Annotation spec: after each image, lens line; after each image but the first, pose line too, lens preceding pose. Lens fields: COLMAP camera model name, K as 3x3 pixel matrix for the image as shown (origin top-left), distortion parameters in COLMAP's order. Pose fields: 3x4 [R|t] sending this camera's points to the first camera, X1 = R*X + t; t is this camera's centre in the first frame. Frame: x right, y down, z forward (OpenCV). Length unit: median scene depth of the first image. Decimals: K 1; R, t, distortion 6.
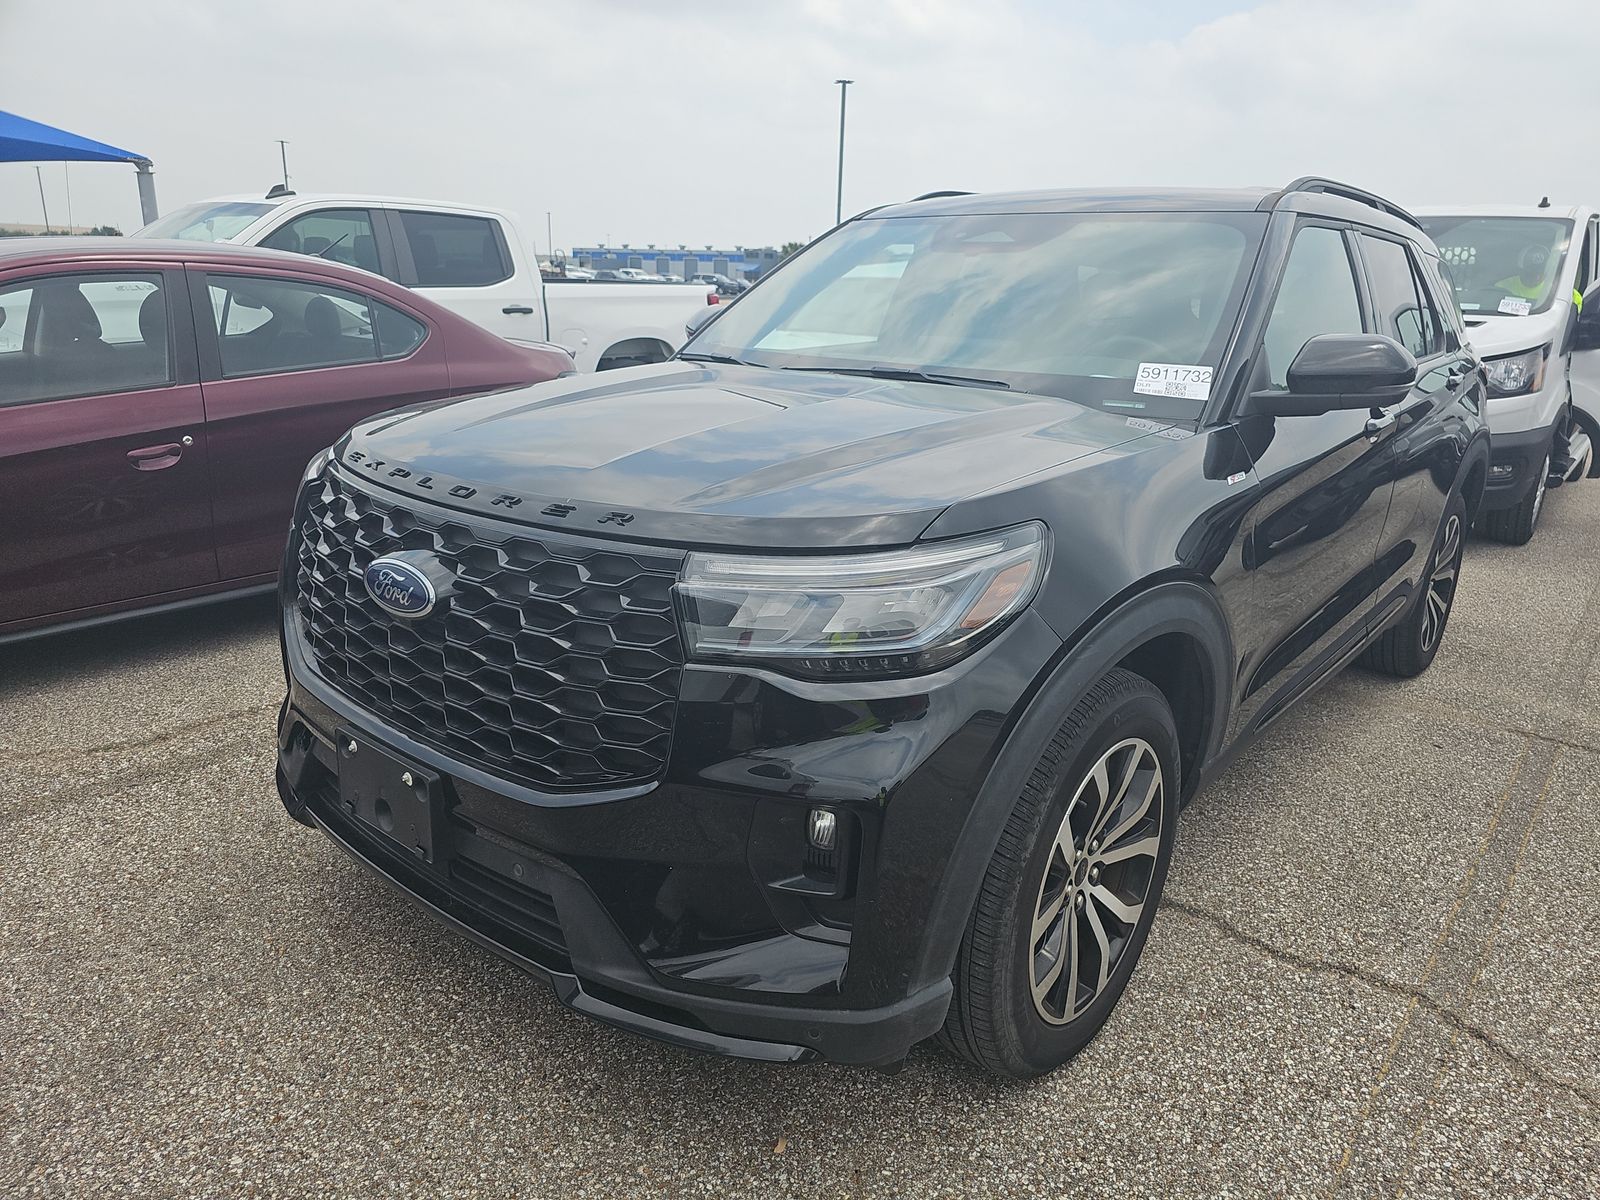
lens RADIAL K [[1063.9, 0, 820.9], [0, 1063.9, 597.5], [0, 0, 1]] dist [0.031657, -0.028132]
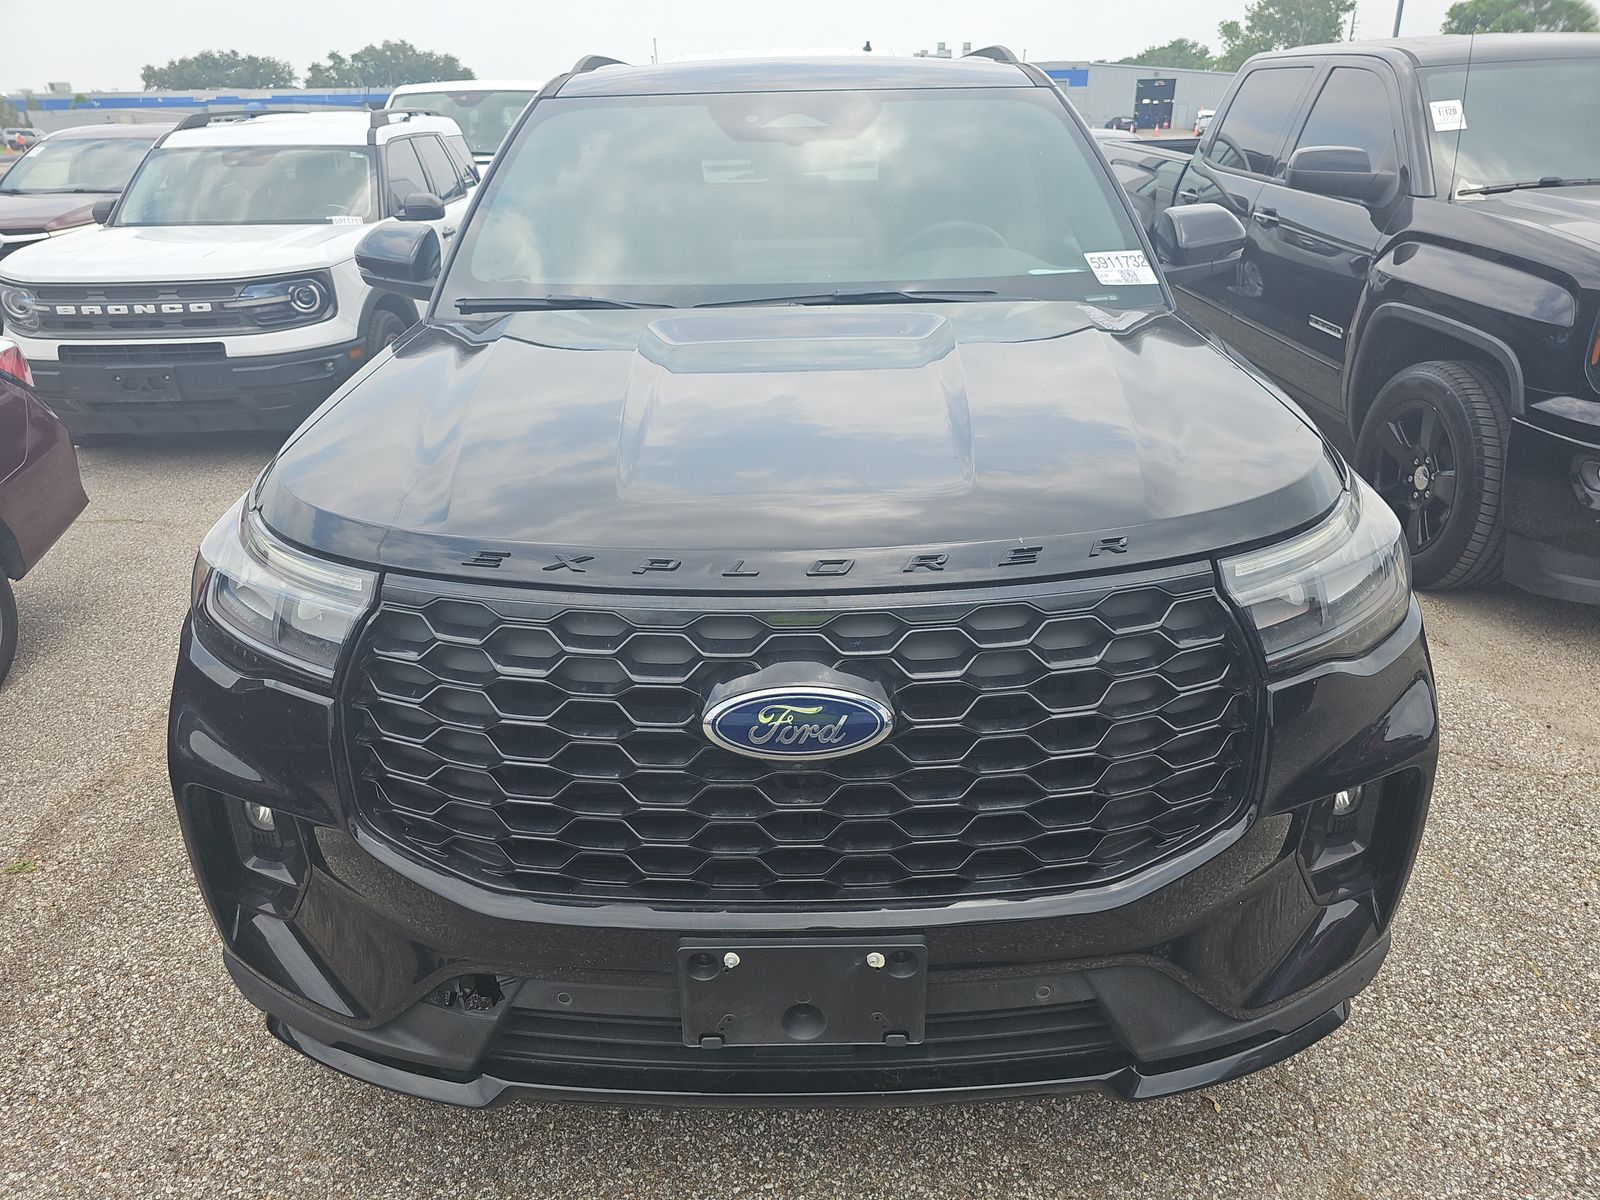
lens RADIAL K [[1063.9, 0, 820.9], [0, 1063.9, 597.5], [0, 0, 1]] dist [0.031657, -0.028132]
pose [[0.770897, -0.297811, 0.563051, -0.704212], [0.219809, 0.954046, 0.203668, -0.212895], [-0.597831, -0.033243, 0.800933, 0.408814]]
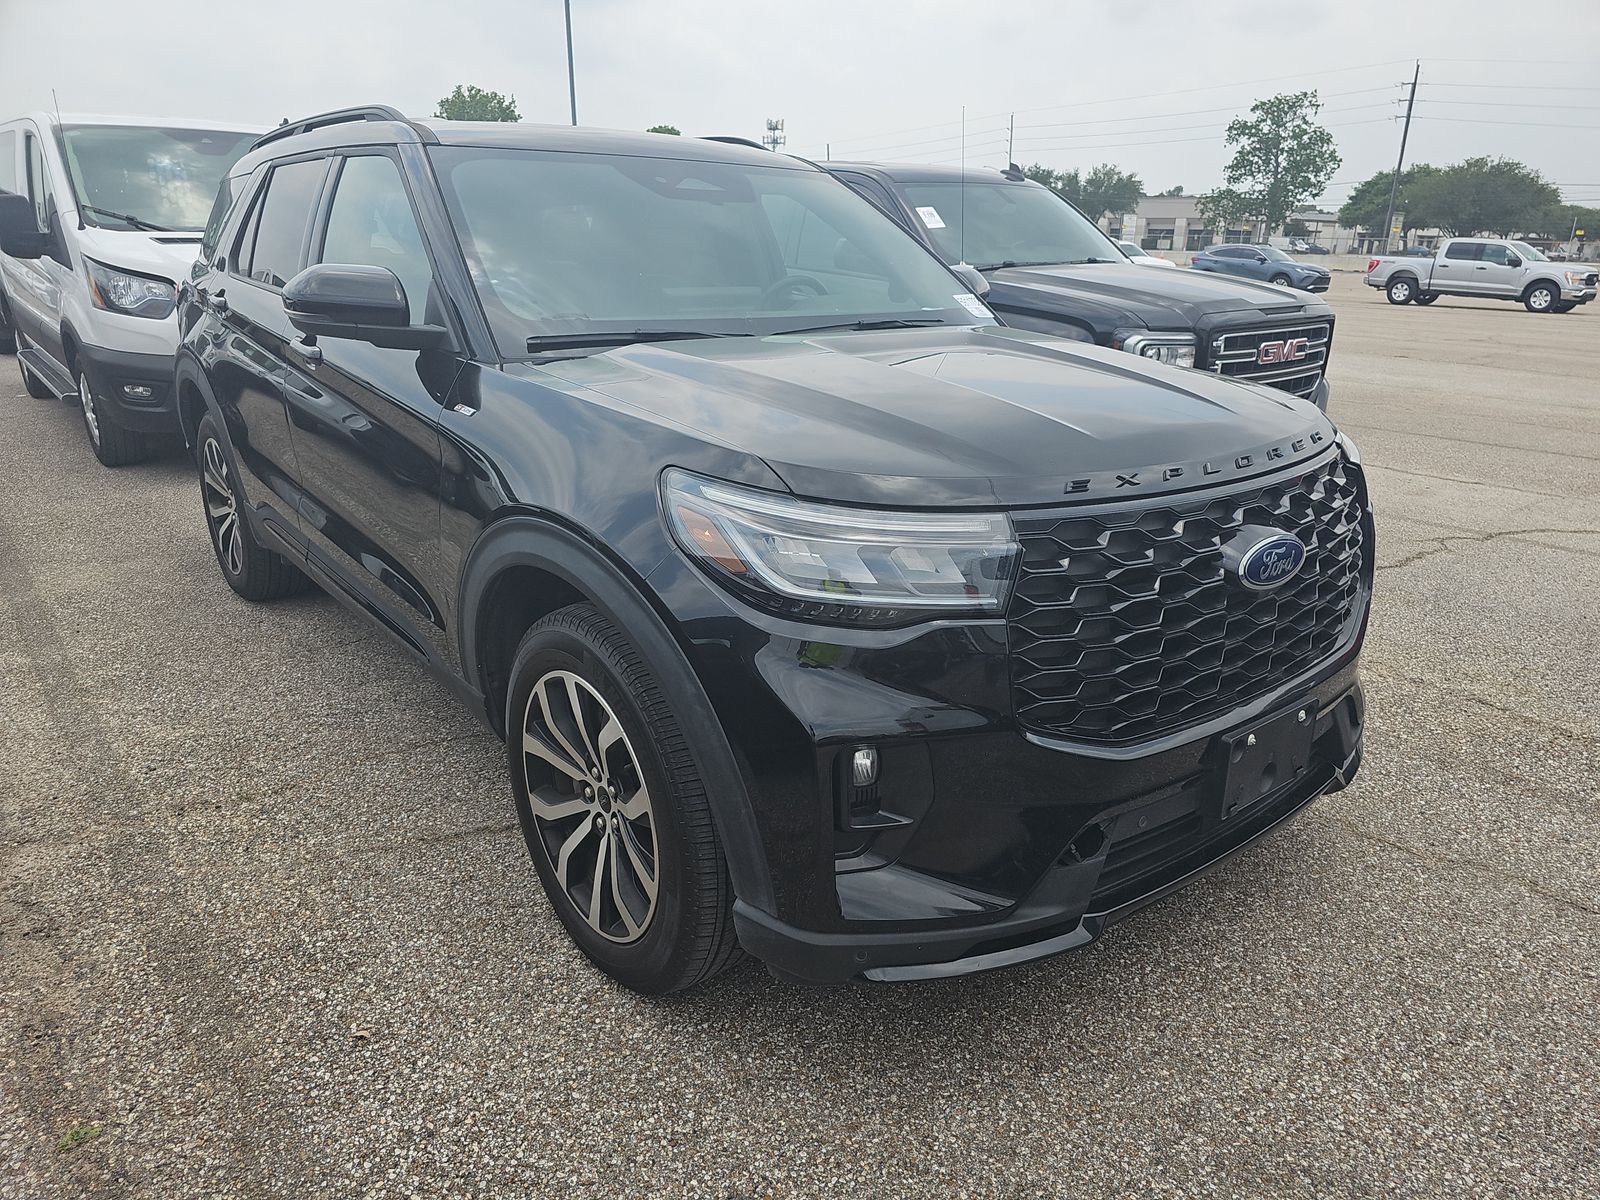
lens RADIAL K [[1063.9, 0, 820.9], [0, 1063.9, 597.5], [0, 0, 1]] dist [0.031657, -0.028132]
pose [[0.188376, -0.340979, 0.921004, -1.378918], [0.257118, 0.922206, 0.288835, -0.373878], [-0.947842, 0.182397, 0.261393, 1.086911]]
